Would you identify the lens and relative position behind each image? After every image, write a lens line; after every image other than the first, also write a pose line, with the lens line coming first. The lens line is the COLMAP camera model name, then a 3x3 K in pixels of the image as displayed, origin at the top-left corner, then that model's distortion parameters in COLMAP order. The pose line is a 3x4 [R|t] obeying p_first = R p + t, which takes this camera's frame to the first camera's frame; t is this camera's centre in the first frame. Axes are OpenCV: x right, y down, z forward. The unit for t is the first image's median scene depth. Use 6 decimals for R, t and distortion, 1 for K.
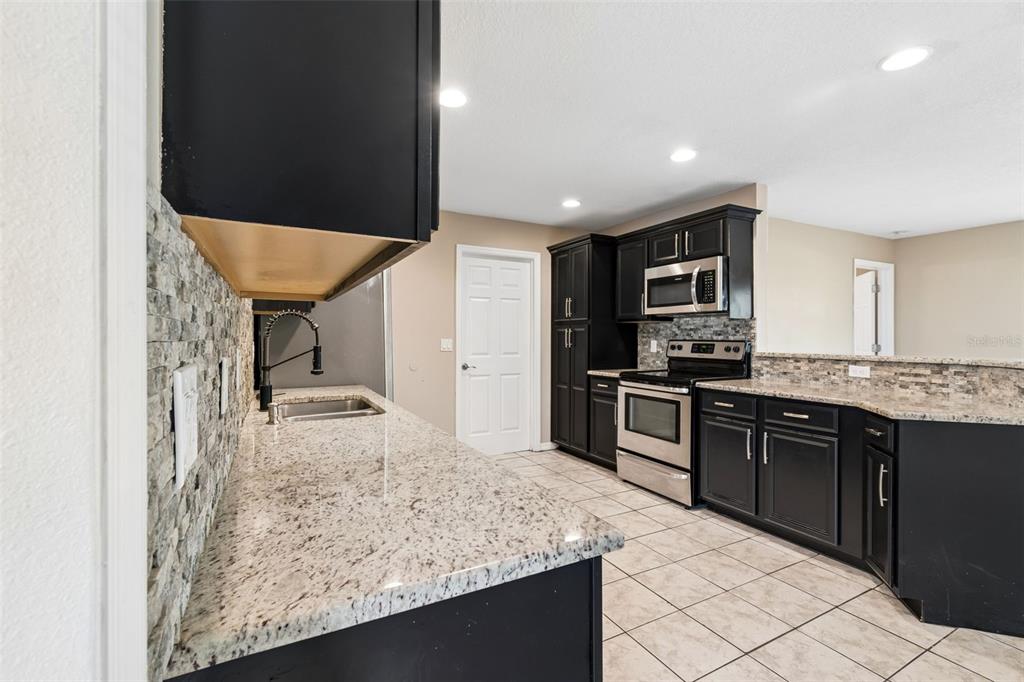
lens RADIAL K [[457.0, 0, 512.8], [0, 457.0, 340.3], [0, 0, 1]] dist [0.002730, -0.000834]
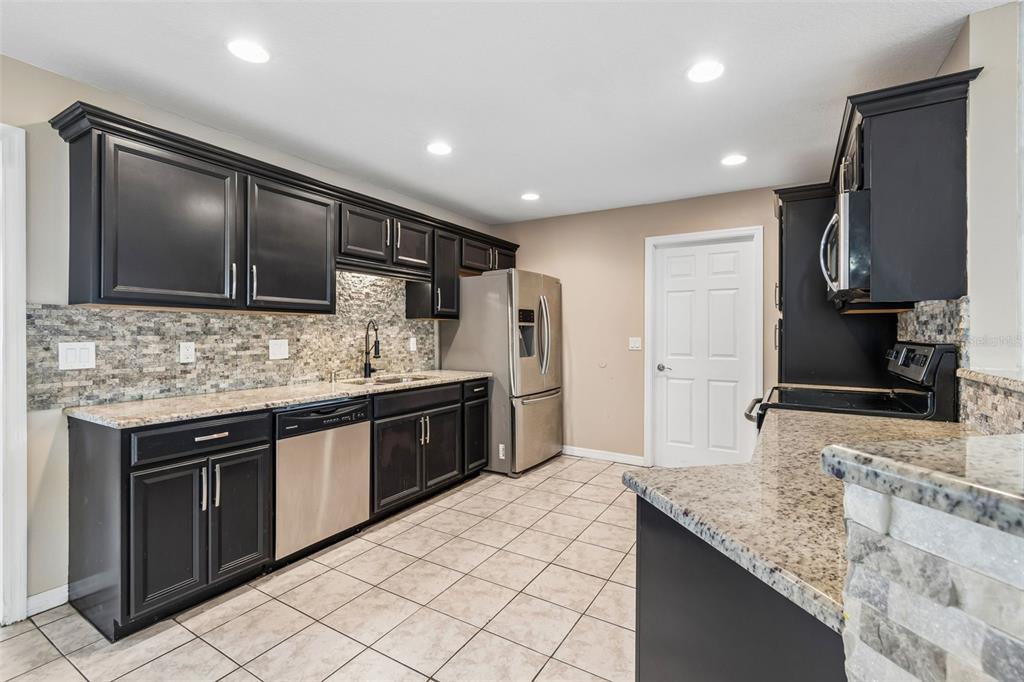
lens RADIAL K [[457.0, 0, 512.1], [0, 457.0, 331.4], [0, 0, 1]] dist [0.002730, -0.000834]
pose [[0.516675, -0.006089, -0.856160, 0.659696], [-0.006743, 0.999915, -0.011181, -0.003882], [0.856155, 0.011550, 0.516590, 0.324163]]
